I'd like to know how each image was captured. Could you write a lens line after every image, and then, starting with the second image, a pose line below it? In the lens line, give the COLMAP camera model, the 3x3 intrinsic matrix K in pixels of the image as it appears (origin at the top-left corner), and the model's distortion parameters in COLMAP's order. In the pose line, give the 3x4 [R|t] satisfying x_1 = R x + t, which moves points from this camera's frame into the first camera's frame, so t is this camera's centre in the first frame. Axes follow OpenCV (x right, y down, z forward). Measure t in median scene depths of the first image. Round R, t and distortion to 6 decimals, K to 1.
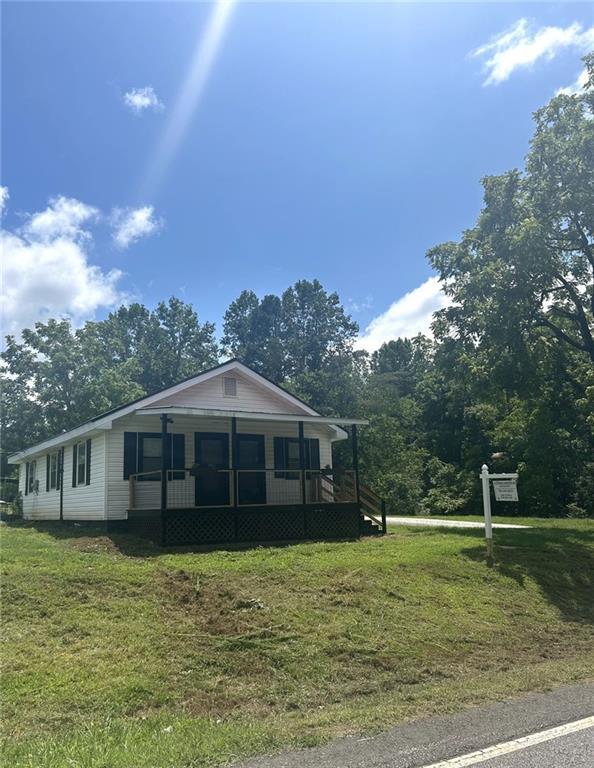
lens RADIAL K [[612.6, 0, 286.9], [0, 612.6, 407.3], [0, 0, 1]] dist [0.012973, -0.002783]
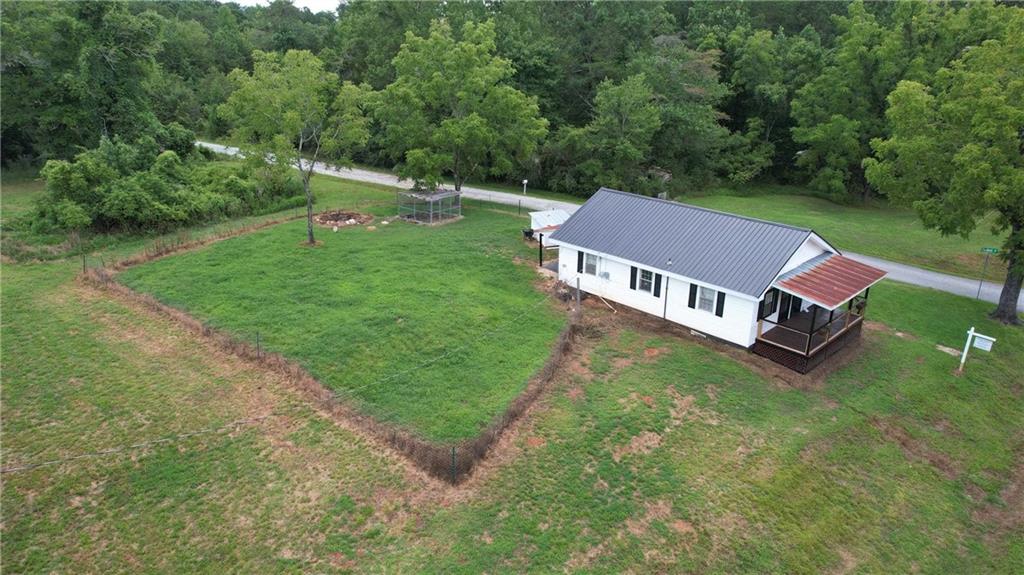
lens RADIAL K [[650.6, 0, 513.4], [0, 650.6, 289.0], [0, 0, 1]] dist [-0.077786, 0.064714]
pose [[0.985817, -0.032278, 0.164690, -1.014282], [-0.054128, 0.867734, 0.494072, -0.658071], [-0.158854, -0.495979, 0.853680, -0.261625]]
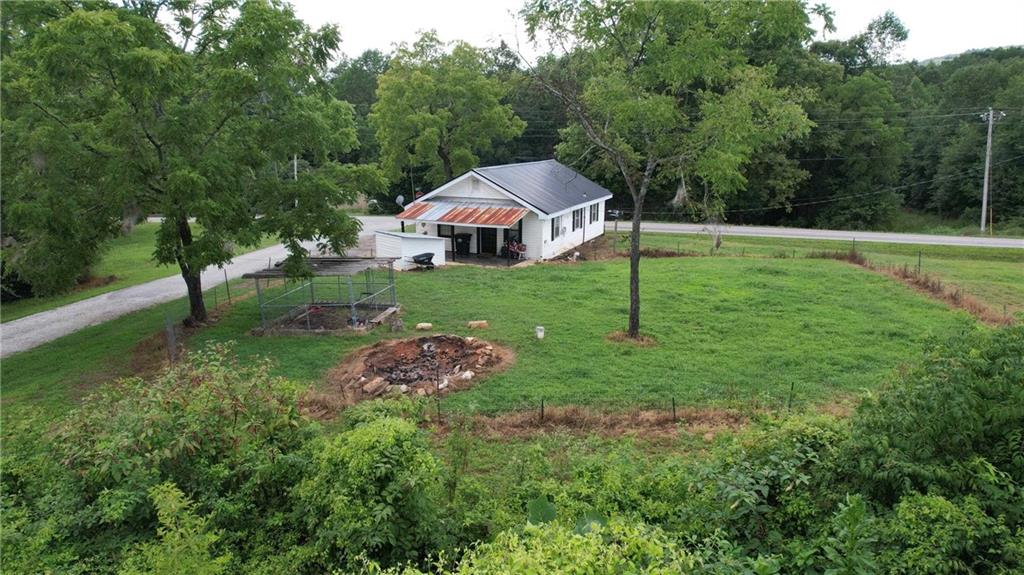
lens RADIAL K [[650.6, 0, 511.3], [0, 650.6, 284.6], [0, 0, 1]] dist [-0.077786, 0.064714]
pose [[-0.514863, -0.078895, 0.853635, -2.044887], [-0.020627, 0.996608, 0.079668, 0.161038], [-0.857025, 0.023410, -0.514744, 2.311227]]
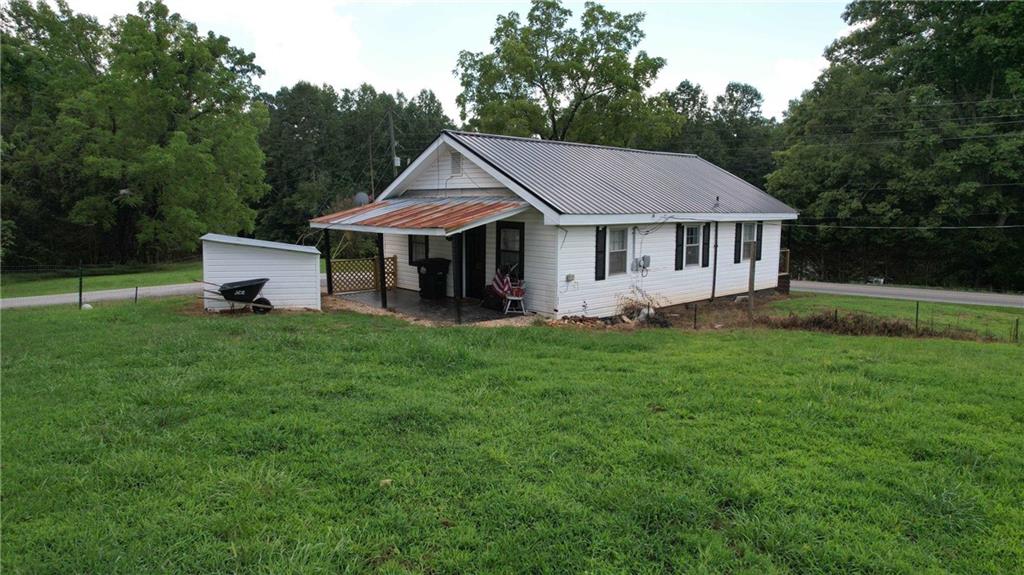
lens RADIAL K [[650.6, 0, 509.8], [0, 650.6, 287.5], [0, 0, 1]] dist [-0.077786, 0.064714]
pose [[-0.135929, -0.005548, 0.990703, -1.354601], [-0.081695, 0.996642, -0.005628, 0.205232], [-0.987345, -0.081700, -0.135926, 1.497396]]
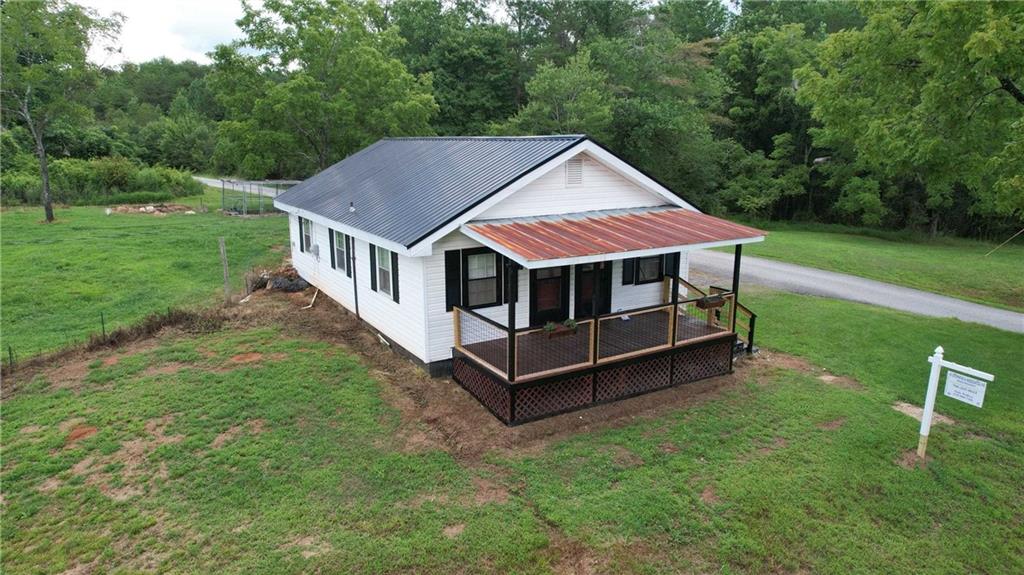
lens RADIAL K [[650.6, 0, 513.6], [0, 650.6, 285.8], [0, 0, 1]] dist [-0.077786, 0.064714]
pose [[0.999017, 0.036005, -0.025849, -0.138714], [-0.023751, 0.927268, 0.373645, -0.193590], [0.037422, -0.372663, 0.927212, 0.214963]]
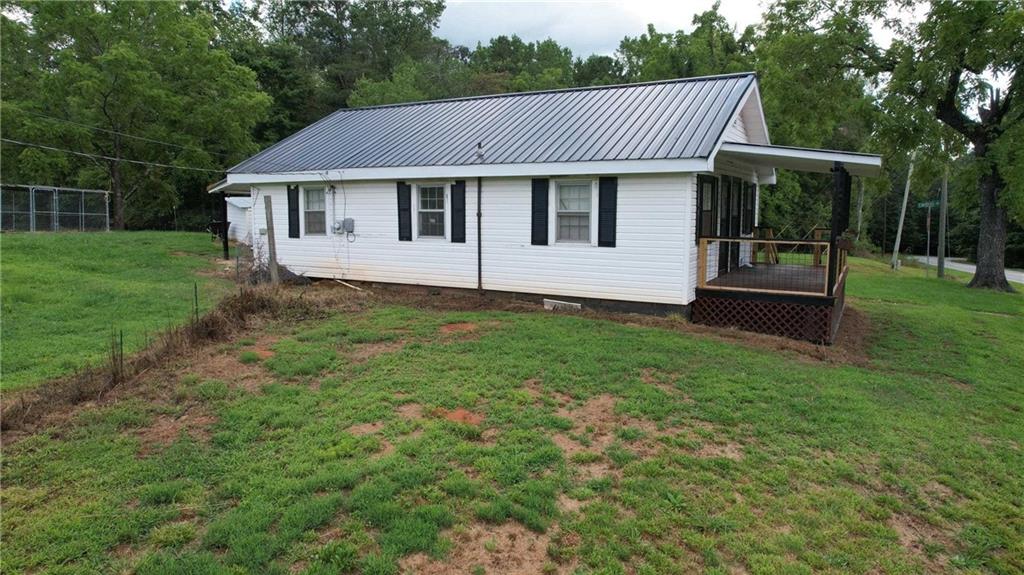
lens RADIAL K [[650.6, 0, 513.2], [0, 650.6, 288.0], [0, 0, 1]] dist [-0.077786, 0.064714]
pose [[0.882974, -0.029359, 0.468504, -0.679706], [-0.101563, 0.962455, 0.251726, 0.002561], [-0.458304, -0.269850, 0.846840, 0.404684]]
